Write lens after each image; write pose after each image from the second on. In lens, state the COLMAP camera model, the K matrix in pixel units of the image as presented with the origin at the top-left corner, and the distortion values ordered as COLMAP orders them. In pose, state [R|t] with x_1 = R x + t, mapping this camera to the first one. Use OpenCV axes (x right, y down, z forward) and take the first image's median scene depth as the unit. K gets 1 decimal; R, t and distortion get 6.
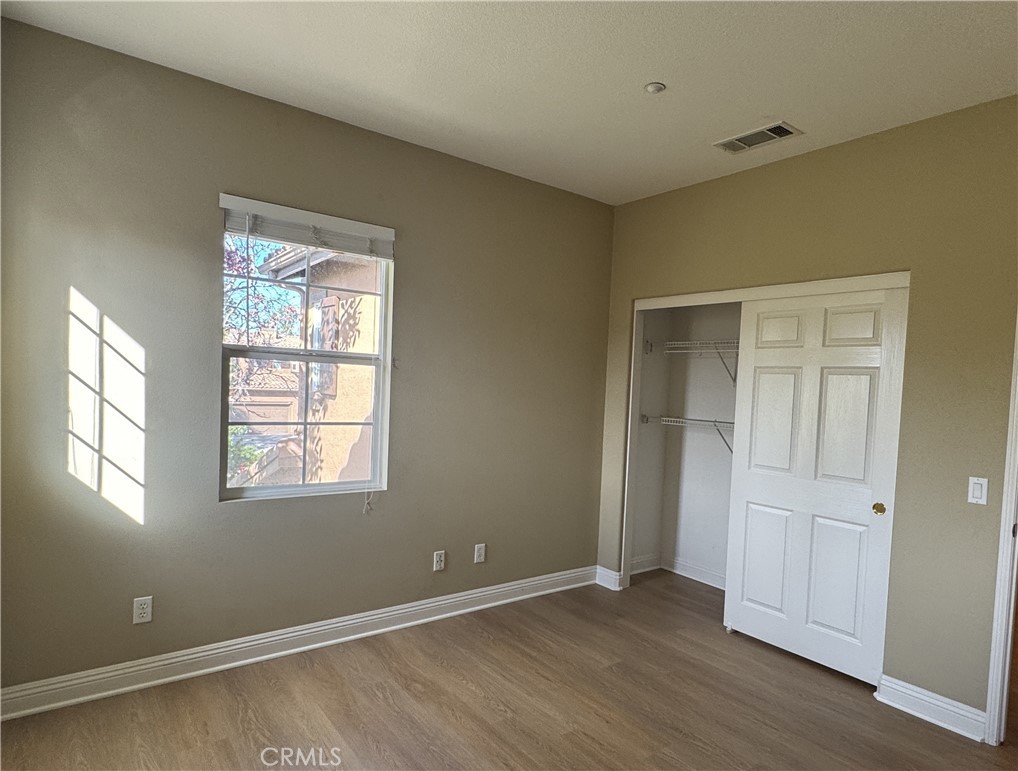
lens RADIAL K [[594.5, 0, 507.7], [0, 594.5, 421.0], [0, 0, 1]] dist [-0.000946, 0.000764]
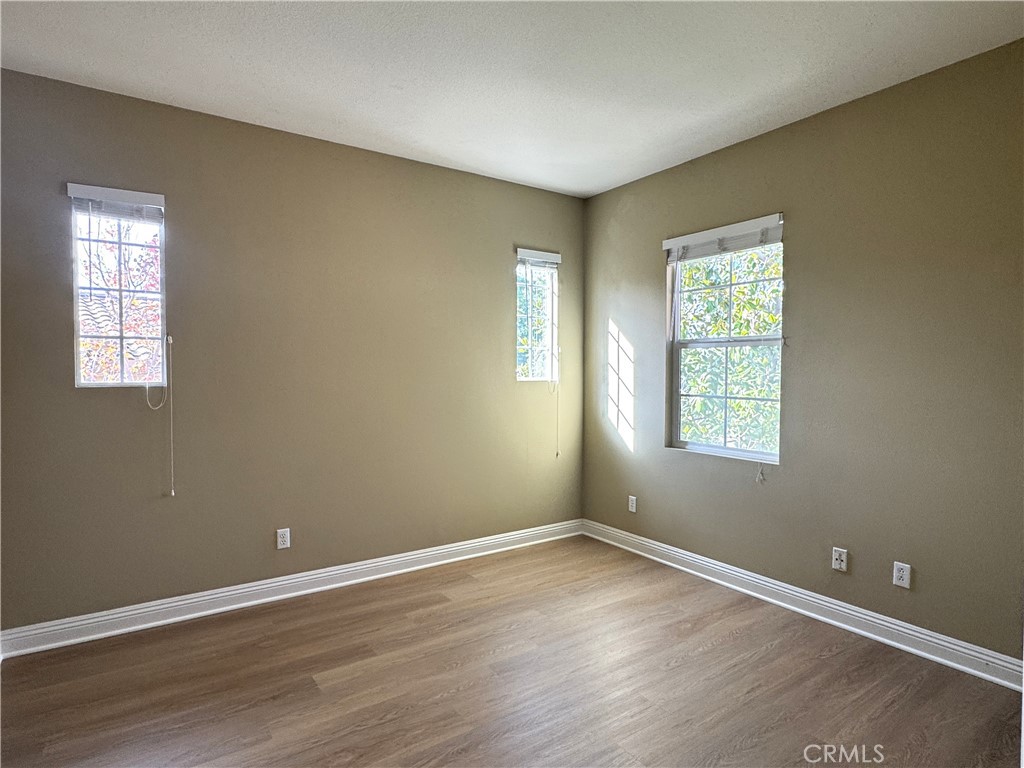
lens RADIAL K [[569.6, 0, 512.0], [0, 569.6, 384.0], [0, 0, 1]] dist [-0.000858, 0.000403]
pose [[-0.046612, -0.005725, -0.998897, 0.914414], [-0.053023, 0.998588, -0.003249, 0.004680], [0.997505, 0.052813, -0.046850, 0.657684]]
